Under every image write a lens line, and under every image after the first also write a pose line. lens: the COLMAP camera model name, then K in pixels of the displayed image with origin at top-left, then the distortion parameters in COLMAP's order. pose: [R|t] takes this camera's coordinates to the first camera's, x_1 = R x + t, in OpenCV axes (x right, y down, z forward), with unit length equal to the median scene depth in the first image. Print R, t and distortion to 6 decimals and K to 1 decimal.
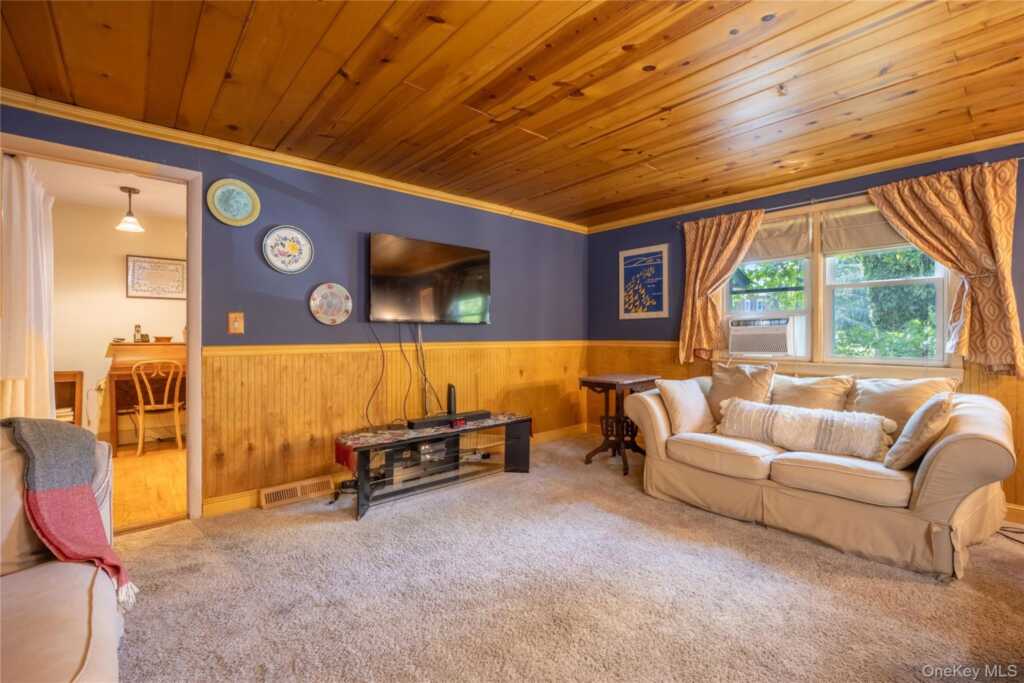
lens RADIAL K [[450.3, 0, 506.2], [0, 450.3, 334.5], [0, 0, 1]] dist [-0.002548, 0.000673]
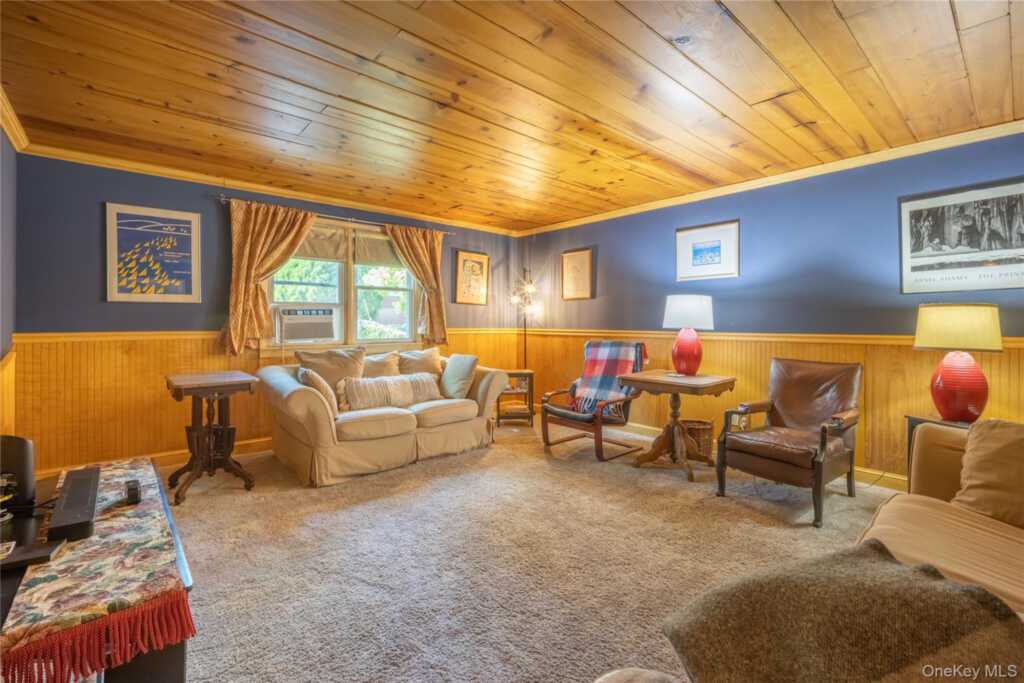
lens RADIAL K [[450.3, 0, 506.2], [0, 450.3, 334.5], [0, 0, 1]] dist [-0.002548, 0.000673]
pose [[0.006904, -0.024289, 0.999681, -0.514866], [0.001979, 0.999703, 0.024276, 0.001498], [-0.999974, 0.001810, 0.006950, 0.463236]]
